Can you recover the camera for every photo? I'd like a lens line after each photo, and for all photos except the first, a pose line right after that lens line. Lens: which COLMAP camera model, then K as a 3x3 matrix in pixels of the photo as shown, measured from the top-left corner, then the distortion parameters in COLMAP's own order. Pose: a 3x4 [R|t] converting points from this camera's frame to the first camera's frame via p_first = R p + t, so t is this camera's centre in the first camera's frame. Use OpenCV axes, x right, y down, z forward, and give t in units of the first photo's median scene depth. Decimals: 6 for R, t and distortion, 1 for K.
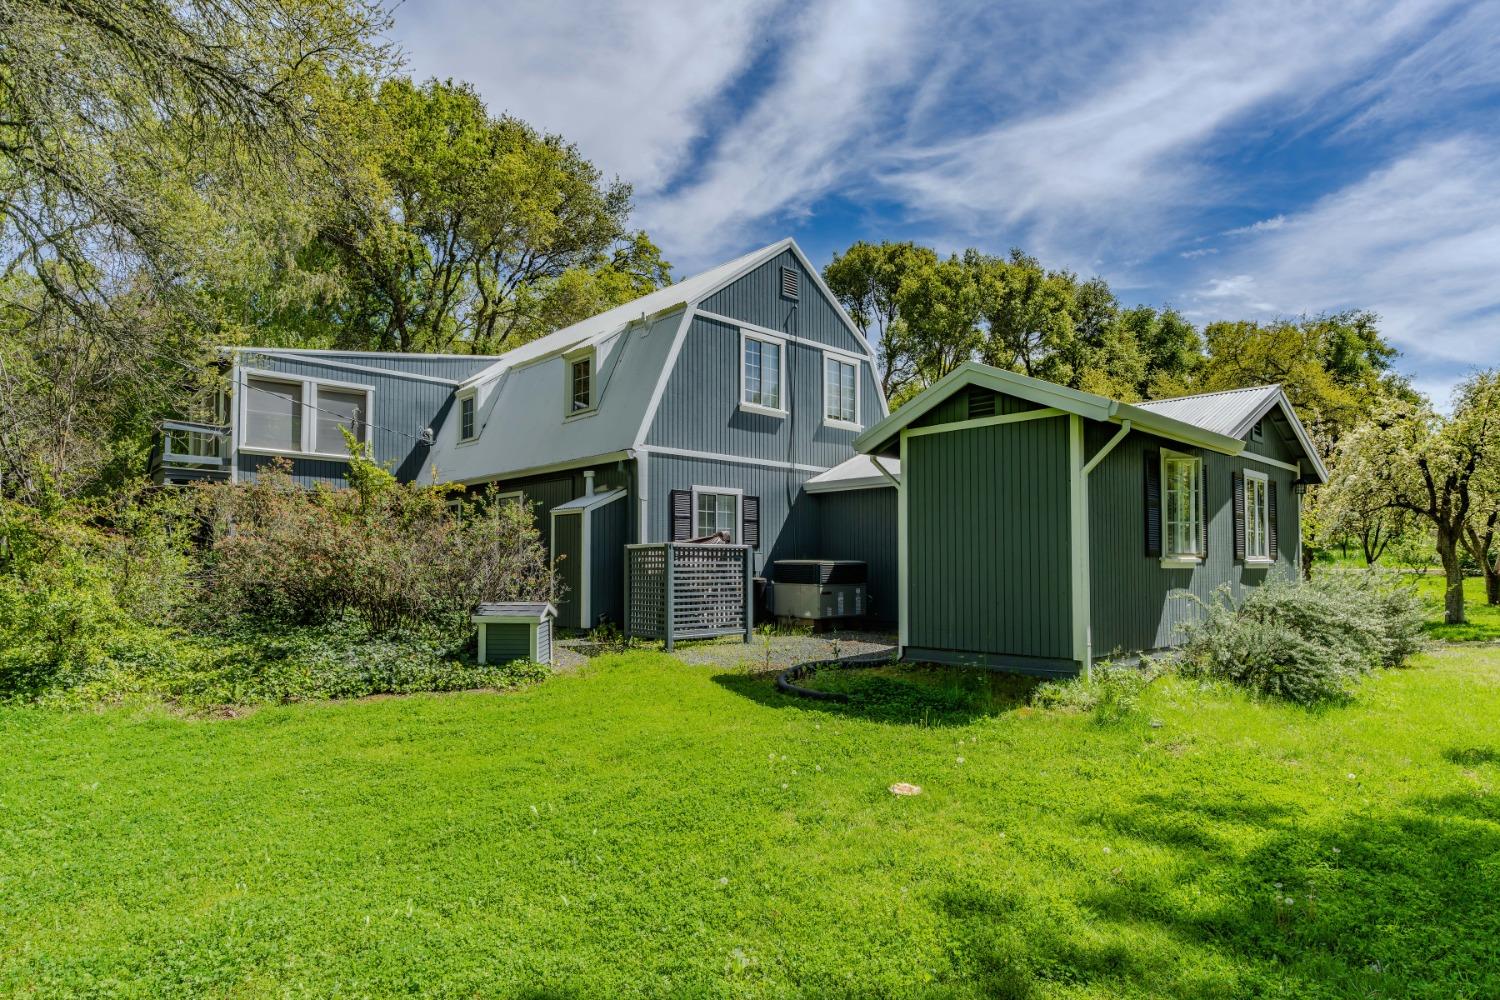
lens RADIAL K [[845.7, 0, 745.5], [0, 845.7, 549.9], [0, 0, 1]] dist [0.000776, 0.000261]
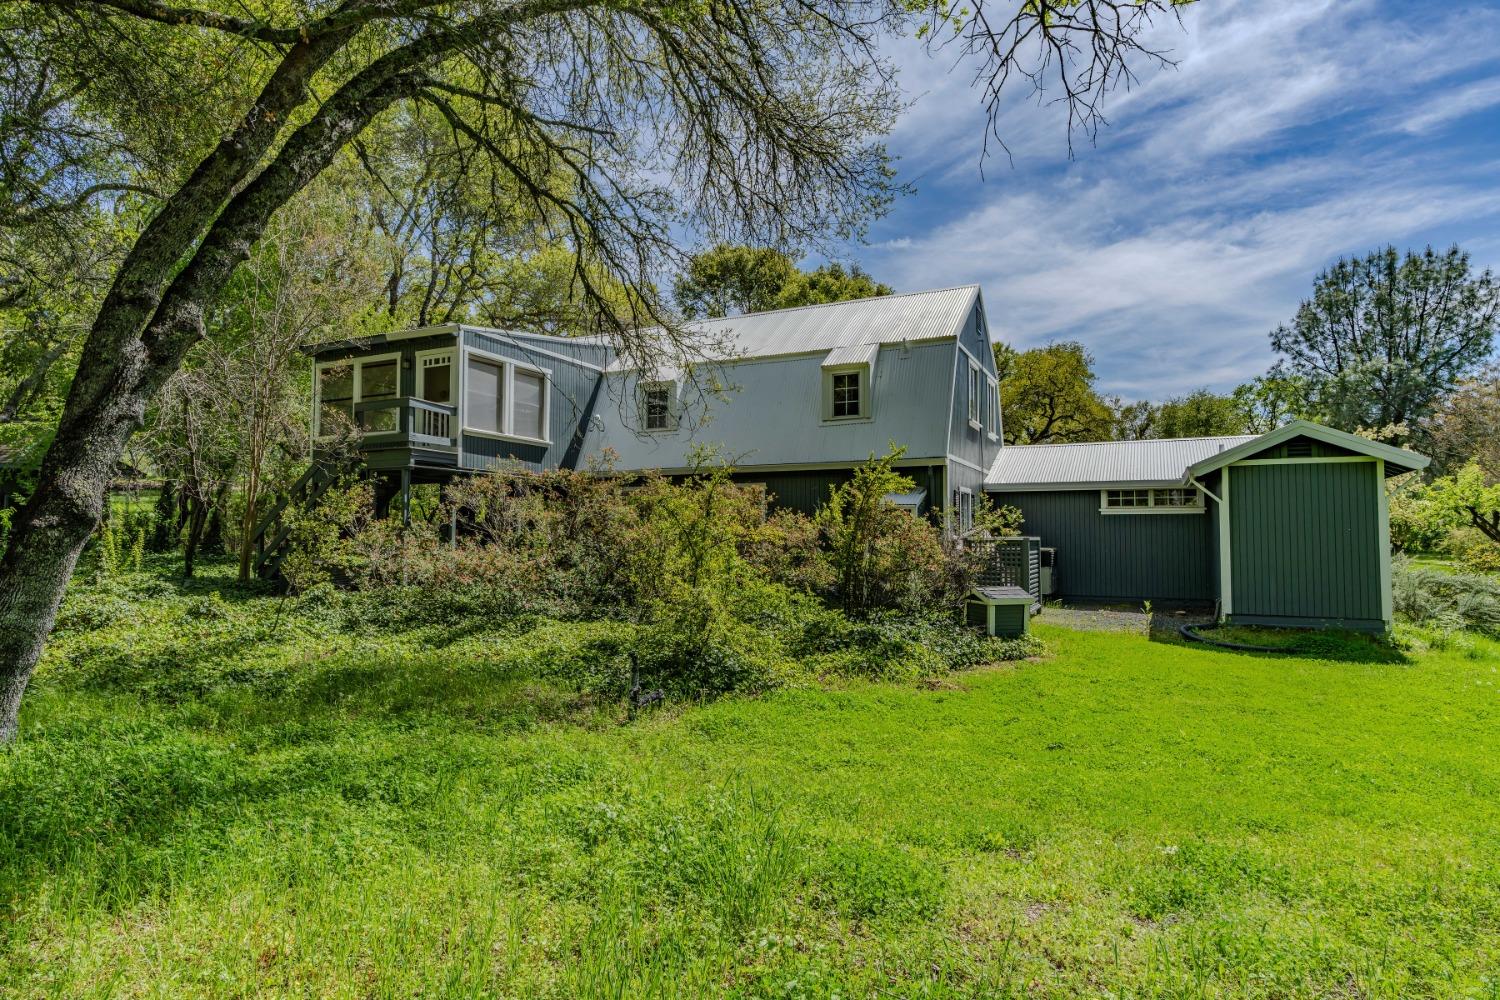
lens RADIAL K [[845.7, 0, 750.4], [0, 845.7, 501.5], [0, 0, 1]] dist [0.000776, 0.000261]
pose [[0.927040, 0.020530, 0.374401, -0.652443], [-0.011088, 0.999564, -0.027357, -0.015460], [-0.374799, 0.021209, 0.926863, -0.007276]]
